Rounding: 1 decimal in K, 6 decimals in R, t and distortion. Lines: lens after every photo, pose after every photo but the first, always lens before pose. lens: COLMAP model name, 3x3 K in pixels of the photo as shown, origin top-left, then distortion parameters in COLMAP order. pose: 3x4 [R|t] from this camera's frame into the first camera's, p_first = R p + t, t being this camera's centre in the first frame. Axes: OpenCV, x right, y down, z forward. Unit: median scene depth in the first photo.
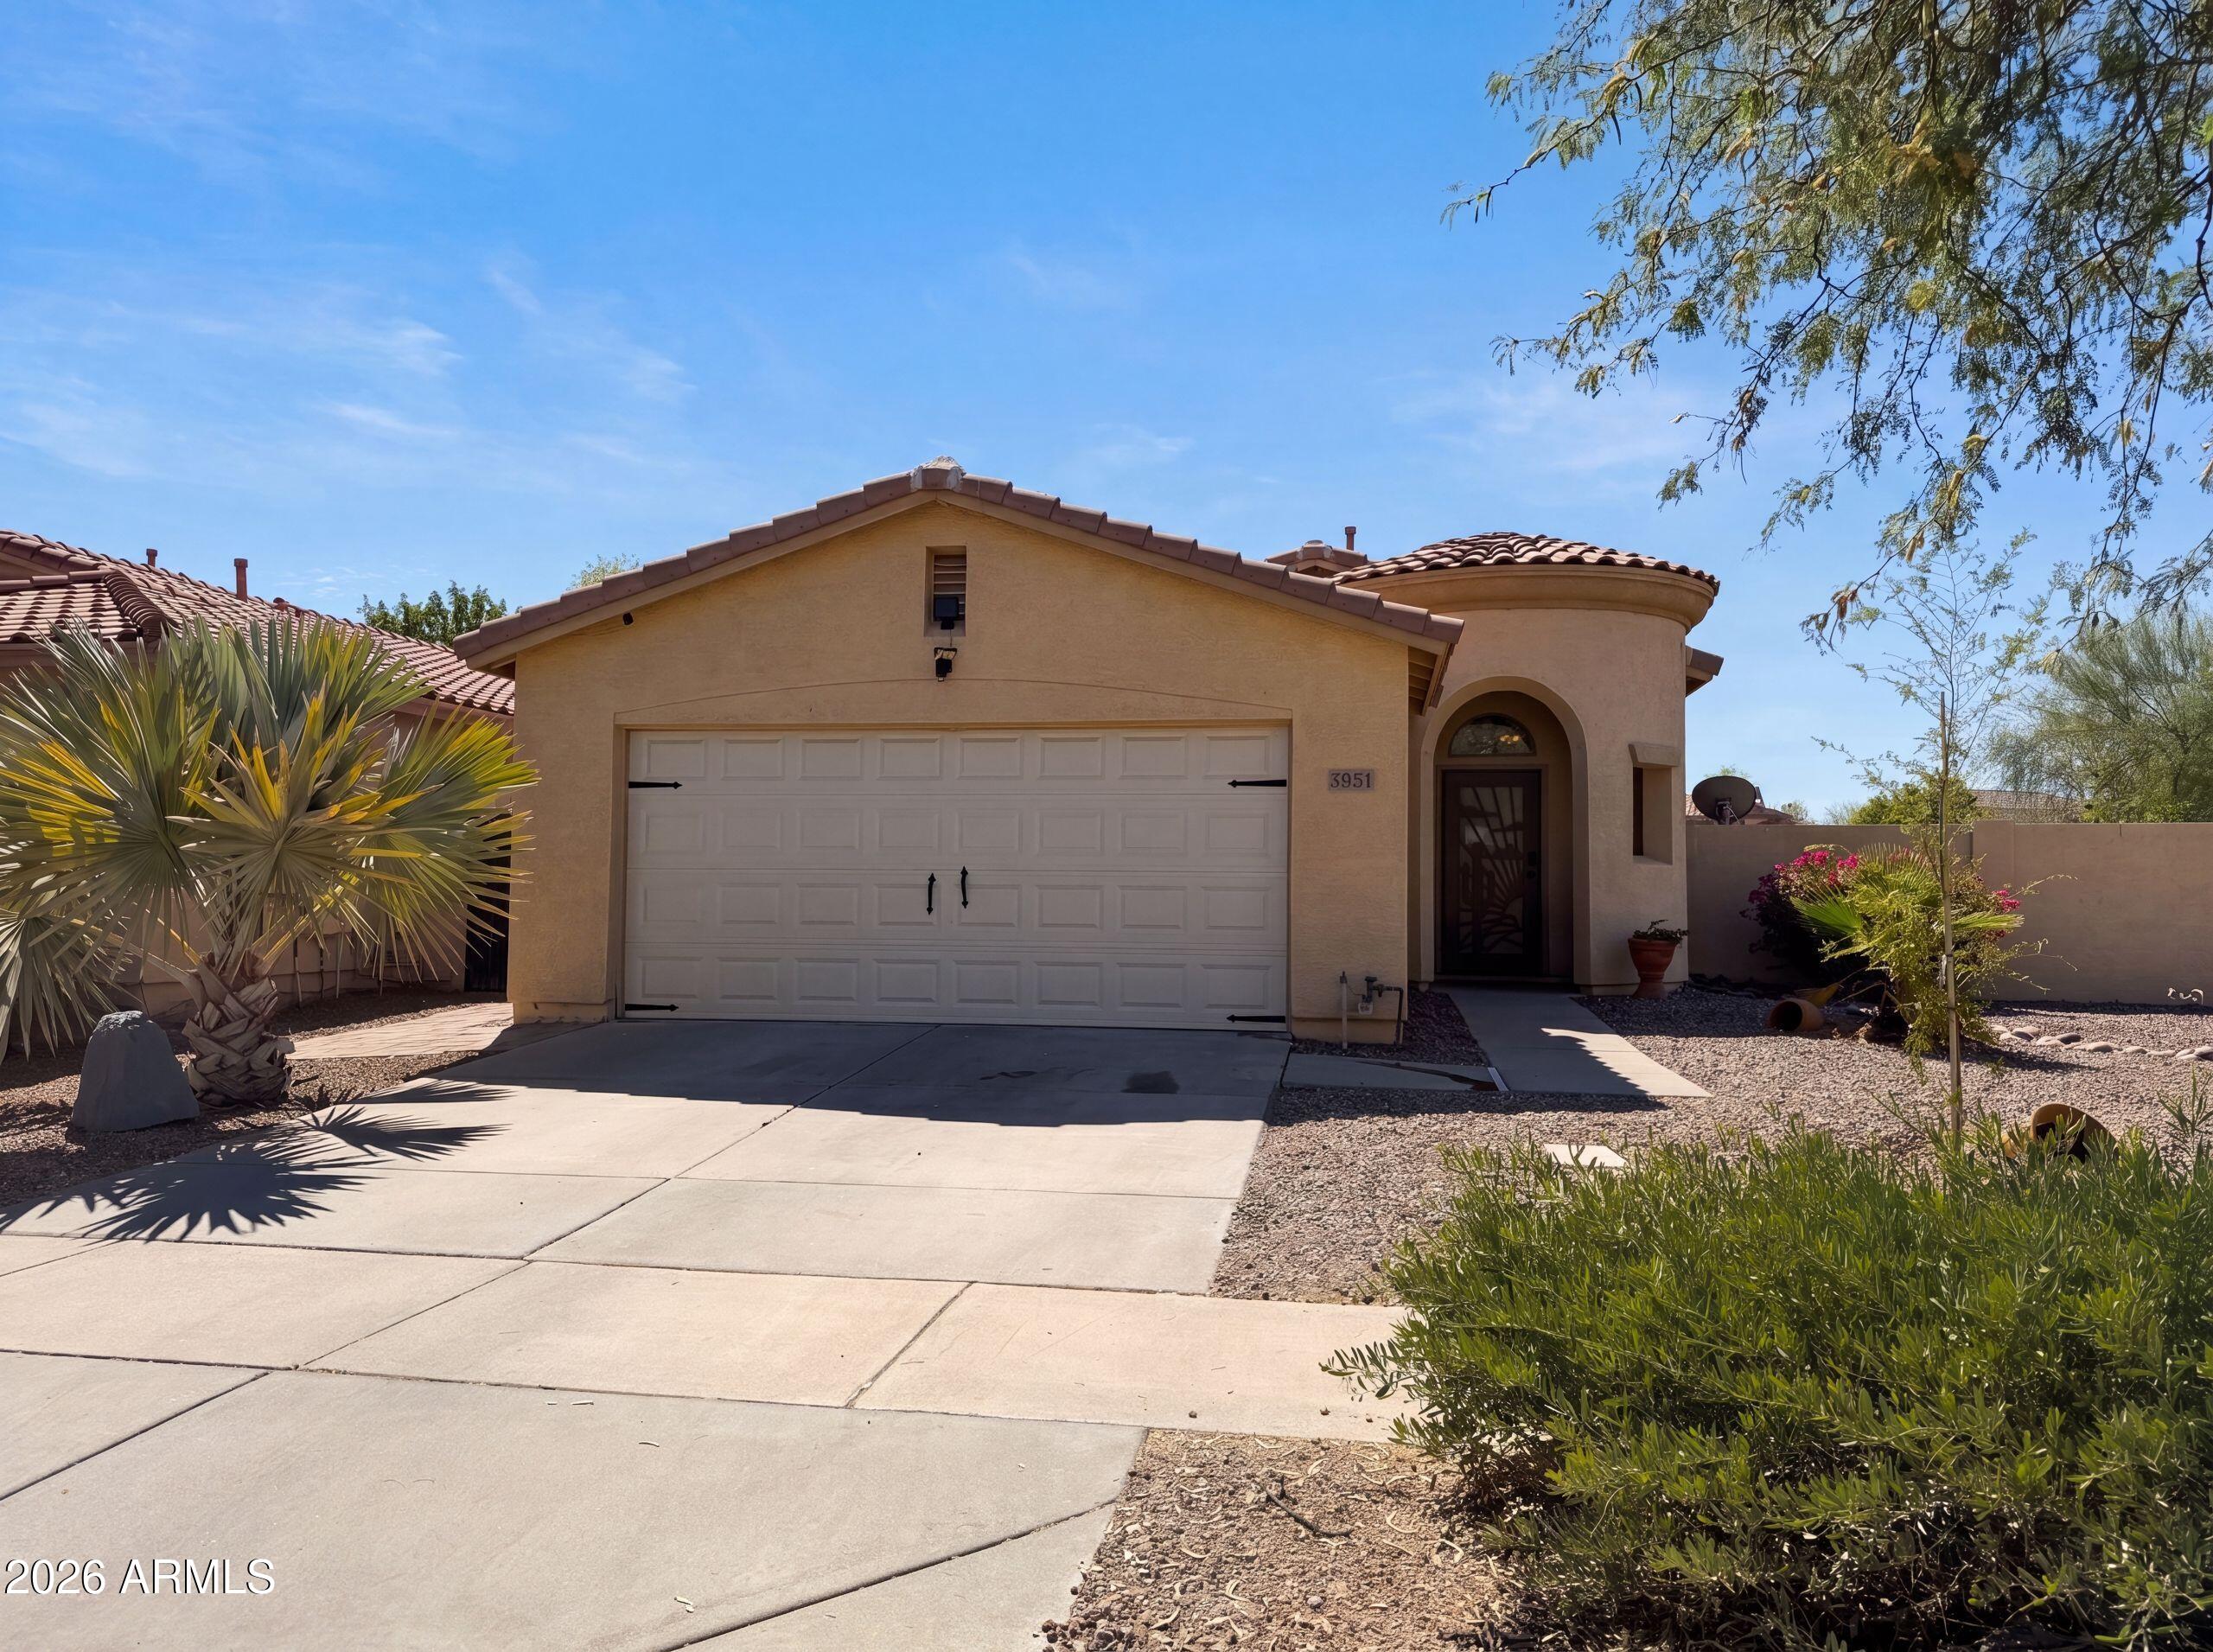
lens RADIAL K [[1596.2, 0, 1090.5], [0, 1596.2, 827.6], [0, 0, 1]] dist [0.037012, -0.008770]
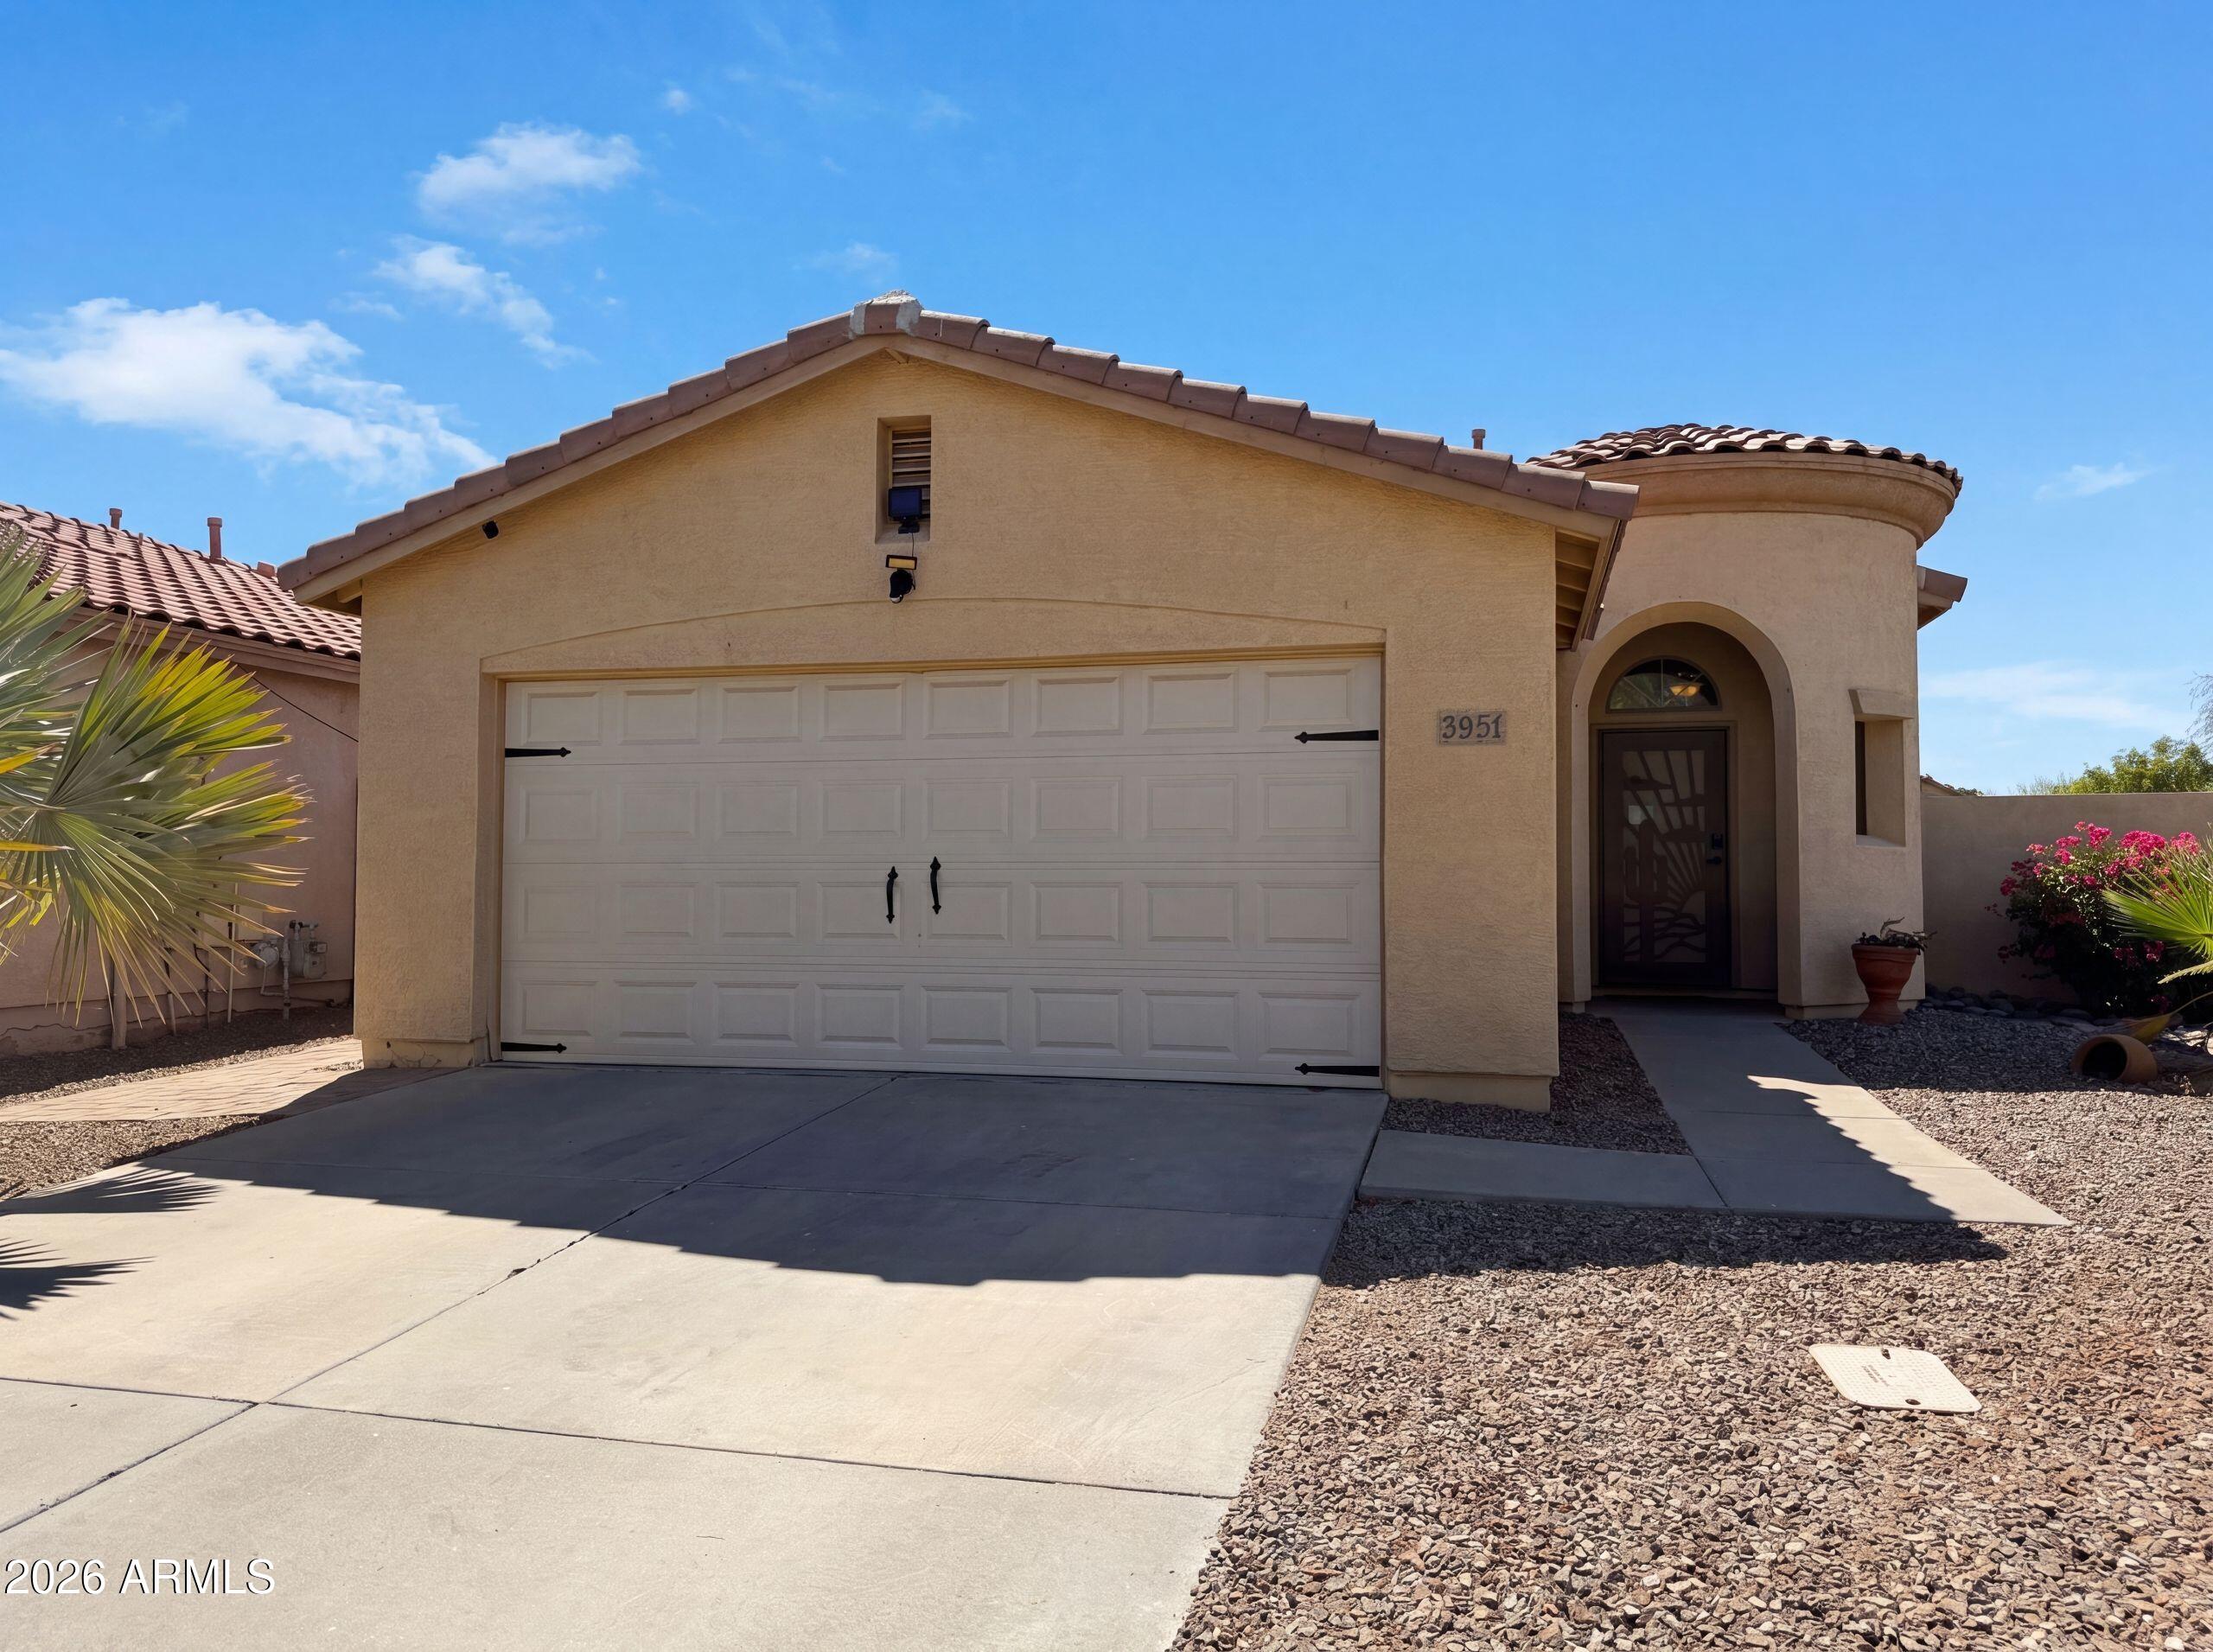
lens RADIAL K [[1576.8, 0, 1107.1], [0, 1576.8, 824.6], [0, 0, 1]] dist [0.021025, -0.017262]
pose [[0.996834, -0.009638, -0.078929, 0.055170], [0.010015, 0.999940, 0.004384, 0.007054], [0.078882, -0.005160, 0.996871, 0.285273]]
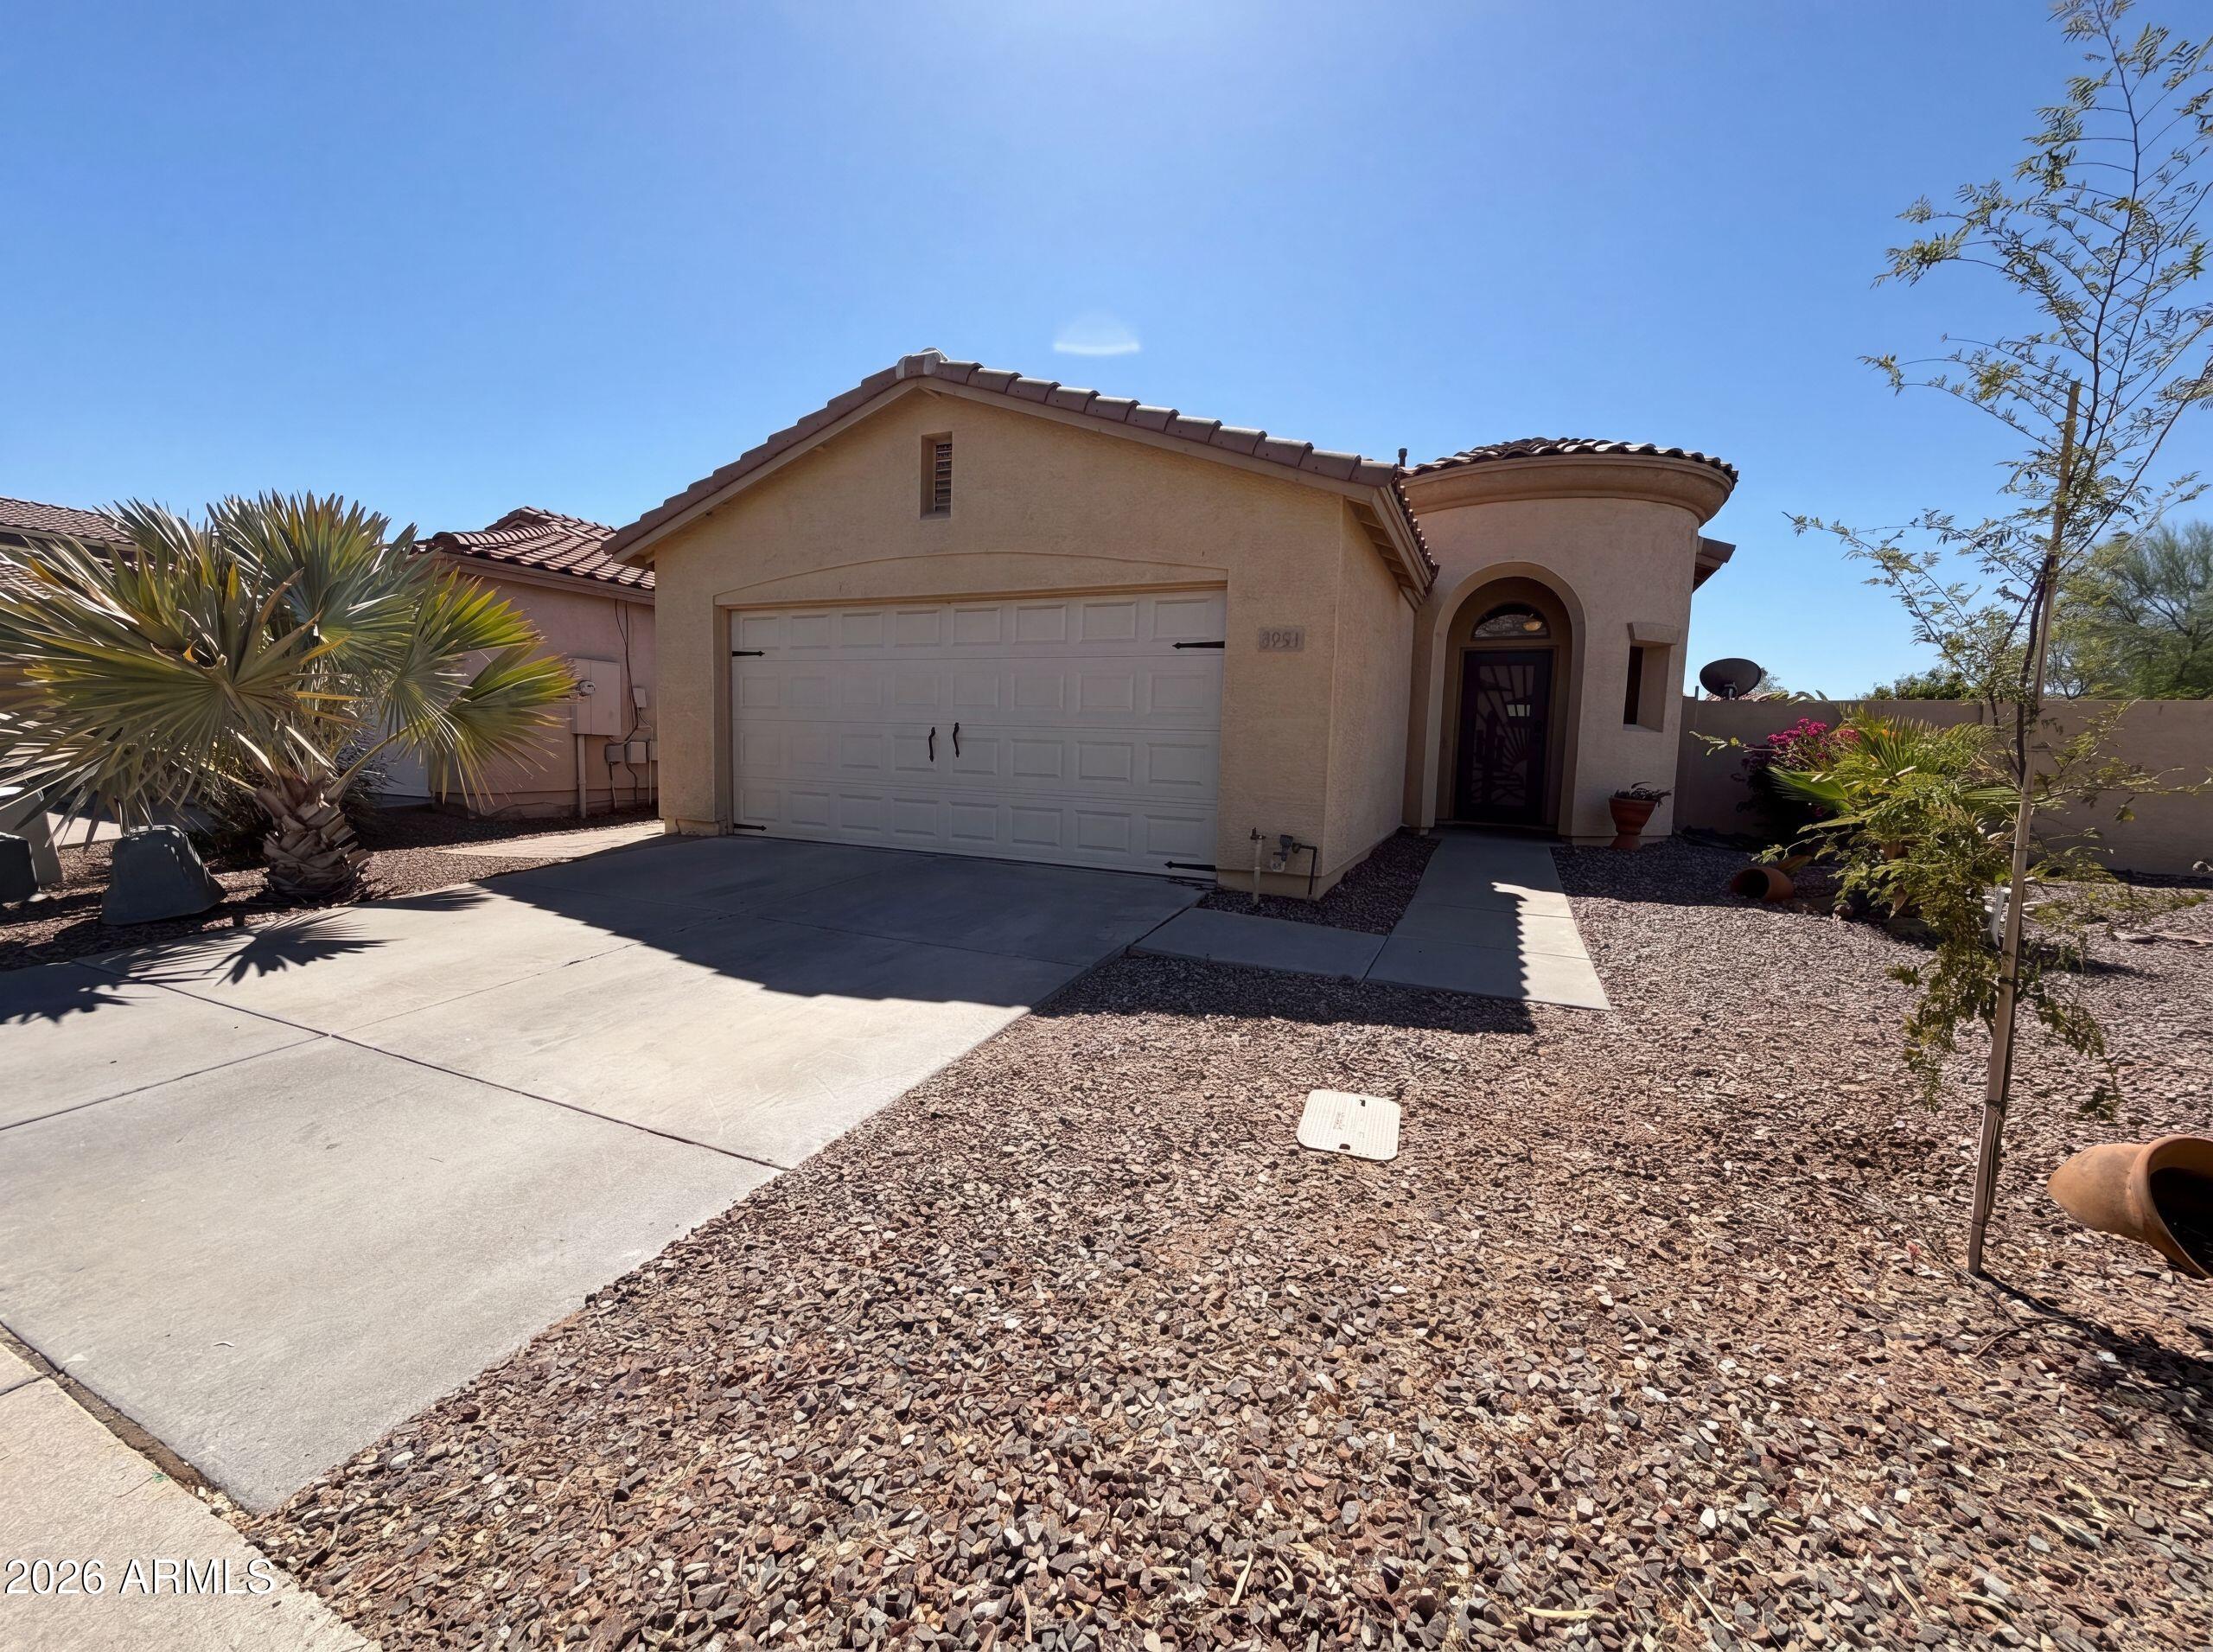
lens RADIAL K [[885.4, 0, 1109.0], [0, 885.4, 822.7], [0, 0, 1]] dist [0.000067, 0.000605]
pose [[0.967509, 0.042887, -0.249174, 0.189701], [-0.010992, 0.991712, 0.128010, 0.013531], [0.252598, -0.121111, 0.959961, 0.392337]]
